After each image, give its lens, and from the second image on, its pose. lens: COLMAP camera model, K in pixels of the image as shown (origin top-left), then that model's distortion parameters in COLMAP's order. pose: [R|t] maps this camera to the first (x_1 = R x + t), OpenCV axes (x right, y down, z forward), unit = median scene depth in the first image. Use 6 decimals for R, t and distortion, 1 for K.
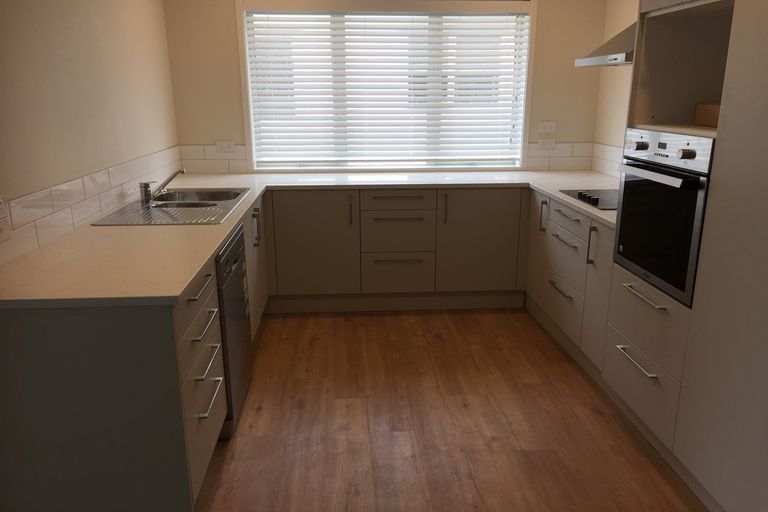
lens RADIAL K [[645.1, 0, 383.5], [0, 645.1, 288.1], [0, 0, 1]] dist [-0.000530, 0.090127]
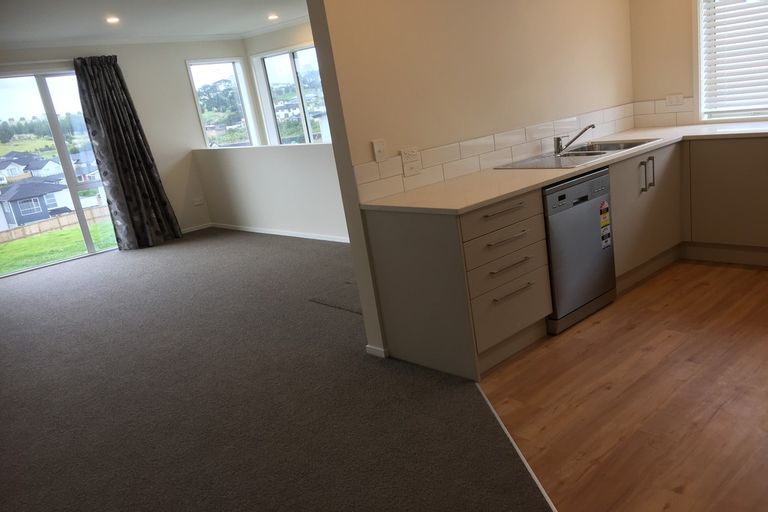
lens RADIAL K [[645.1, 0, 383.5], [0, 645.1, 288.1], [0, 0, 1]] dist [-0.000530, 0.090127]
pose [[0.648831, 0.152620, -0.745470, 0.352610], [-0.100793, 0.988285, 0.114605, 0.017474], [0.754227, 0.000779, 0.656613, -0.087769]]
